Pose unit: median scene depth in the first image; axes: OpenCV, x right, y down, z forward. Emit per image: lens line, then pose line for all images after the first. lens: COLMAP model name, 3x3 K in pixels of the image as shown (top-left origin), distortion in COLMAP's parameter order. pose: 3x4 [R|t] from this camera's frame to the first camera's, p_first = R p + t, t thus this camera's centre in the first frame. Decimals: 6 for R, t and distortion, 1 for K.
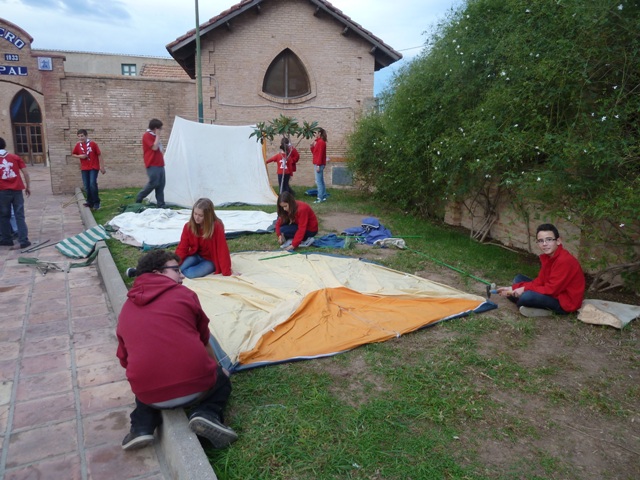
lens RADIAL K [[478.0, 0, 320.6], [0, 478.0, 239.6], [0, 0, 1]] dist [-0.040648, 0.006853]
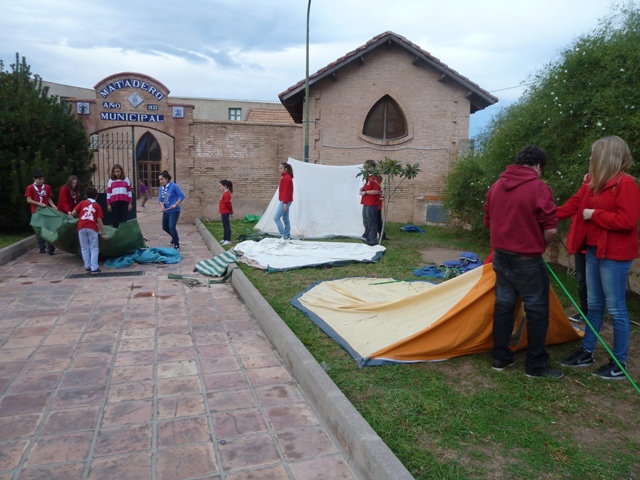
lens RADIAL K [[478.0, 0, 320.2], [0, 478.0, 239.7], [0, 0, 1]] dist [-0.040648, 0.006853]
pose [[0.983783, 0.029815, -0.176870, -0.036282], [-0.043277, 0.996411, -0.072754, 0.019423], [0.174066, 0.079229, 0.981542, -0.115605]]
